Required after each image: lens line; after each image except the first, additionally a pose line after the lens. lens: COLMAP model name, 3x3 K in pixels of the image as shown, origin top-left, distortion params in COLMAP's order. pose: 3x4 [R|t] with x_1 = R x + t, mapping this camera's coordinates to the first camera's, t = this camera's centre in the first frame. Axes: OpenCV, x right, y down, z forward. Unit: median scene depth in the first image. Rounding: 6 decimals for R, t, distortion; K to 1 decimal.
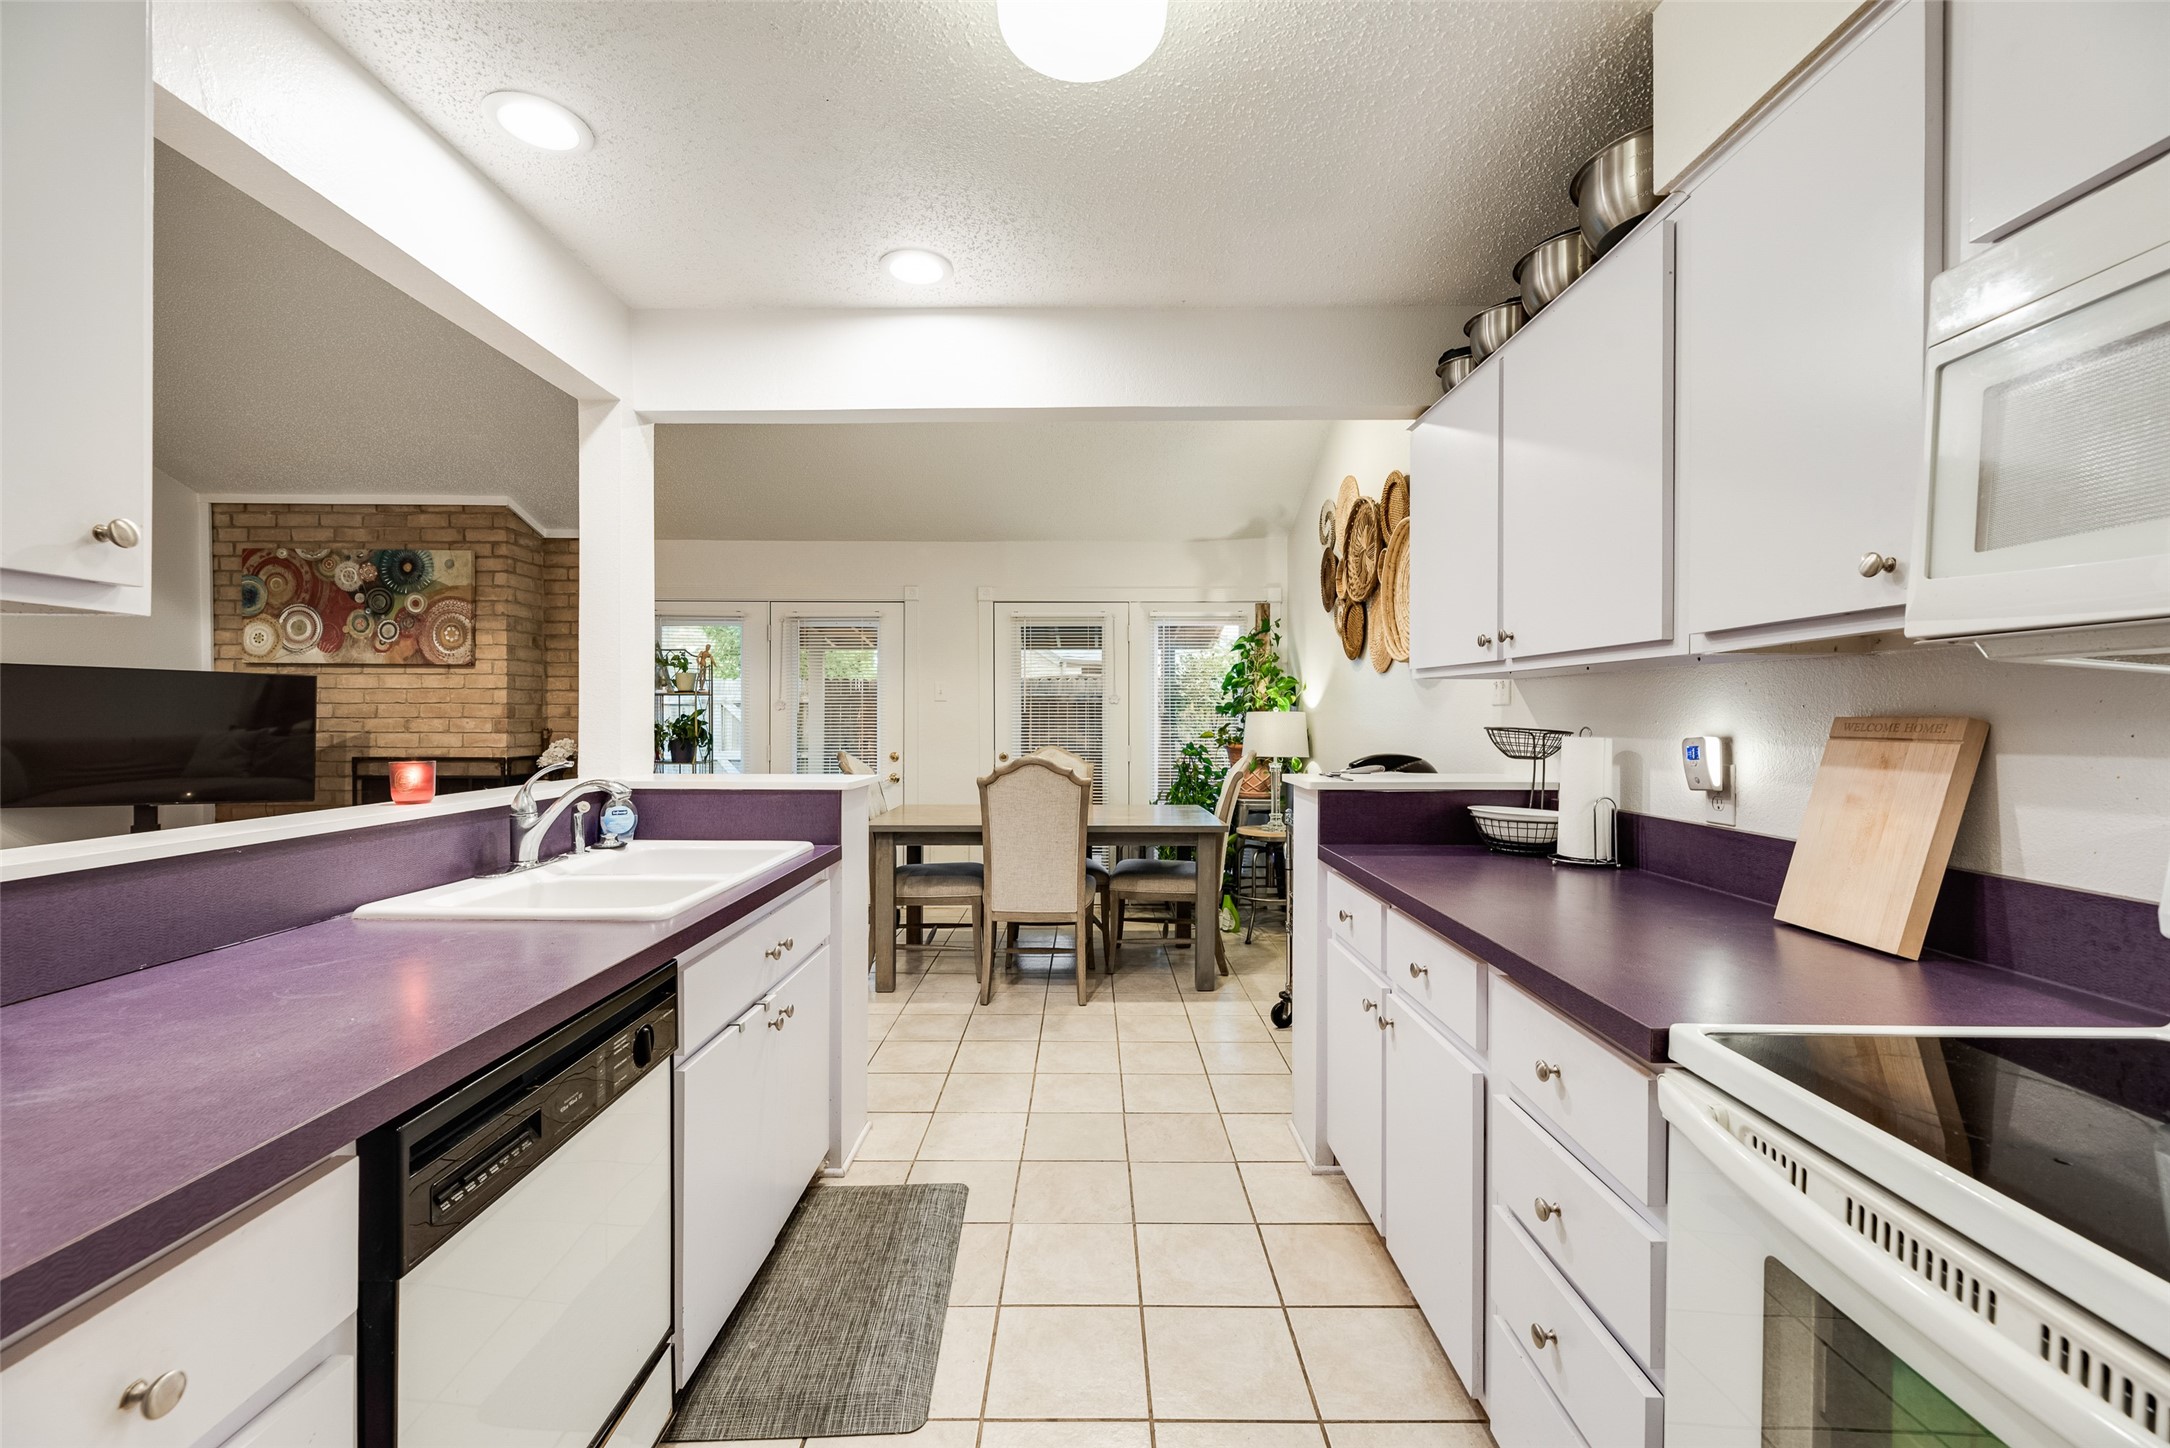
lens RADIAL K [[882.5, 0, 1085.0], [0, 882.5, 724.0], [0, 0, 1]] dist [0.001613, -0.000027]
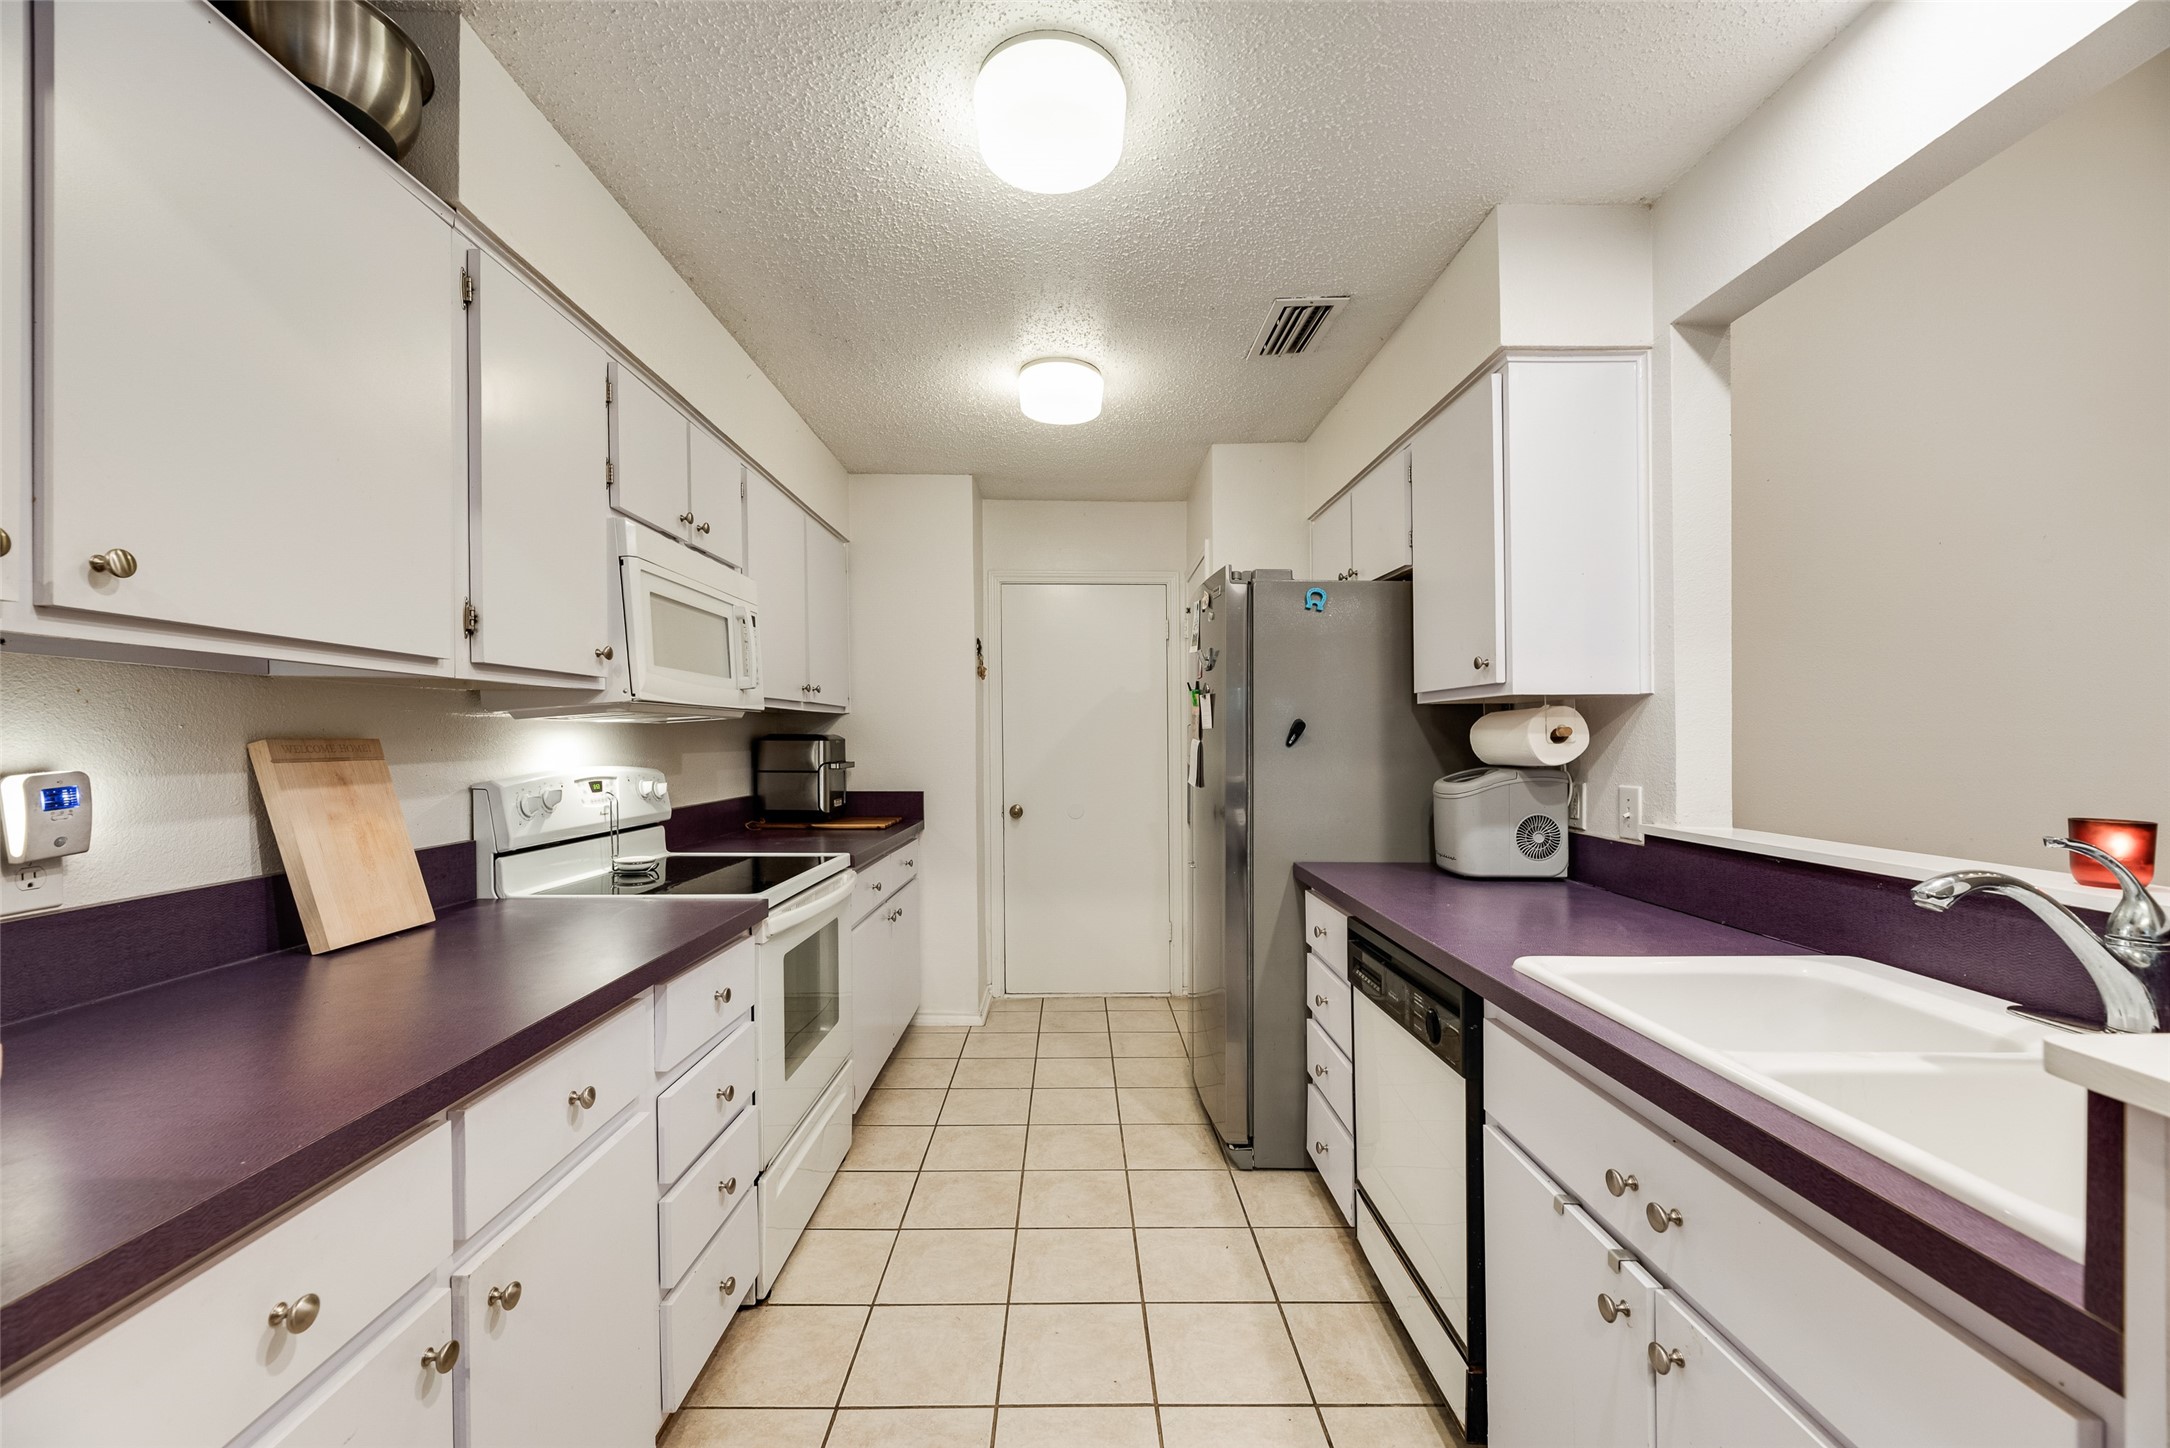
lens RADIAL K [[865.5, 0, 1082.3], [0, 865.5, 790.5], [0, 0, 1]] dist [0.001168, 0.000096]
pose [[-0.999772, -0.004846, -0.020772, -0.010042], [-0.006209, 0.997797, 0.066052, -0.016234], [0.020406, 0.066166, -0.997600, 1.606600]]
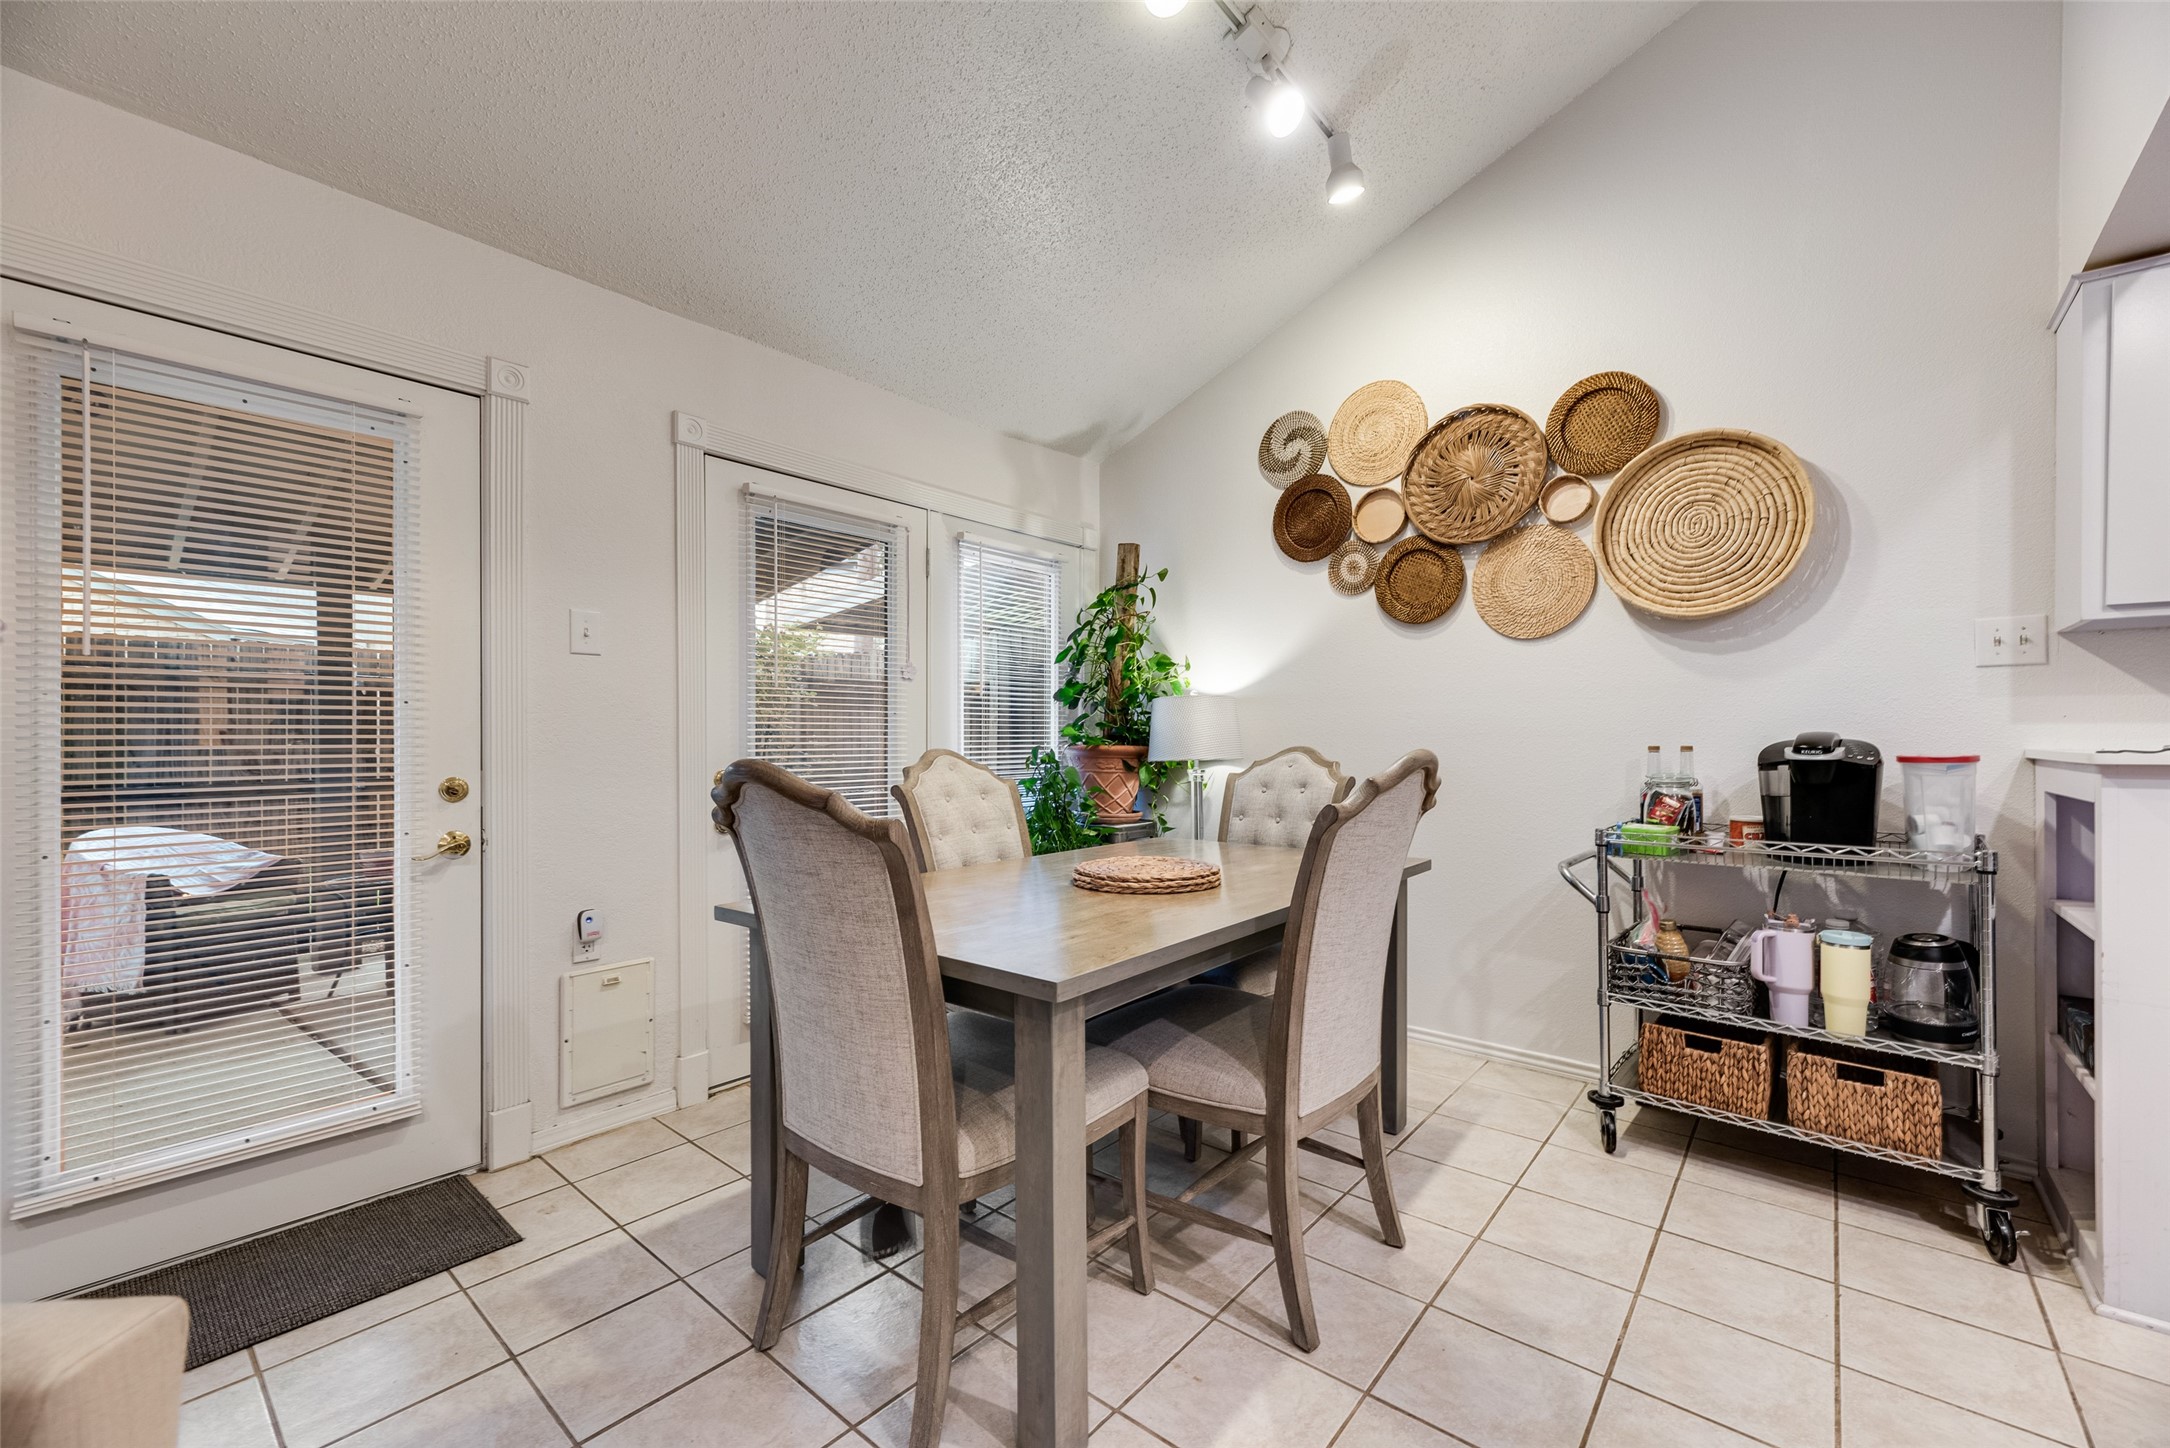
lens RADIAL K [[882.5, 0, 1085.0], [0, 882.5, 724.0], [0, 0, 1]] dist [0.001613, -0.000027]
pose [[0.641886, 0.009263, 0.766744, -1.083884], [0.010259, 0.999734, -0.020666, 0.062838], [-0.766731, 0.021131, 0.641620, 1.725553]]
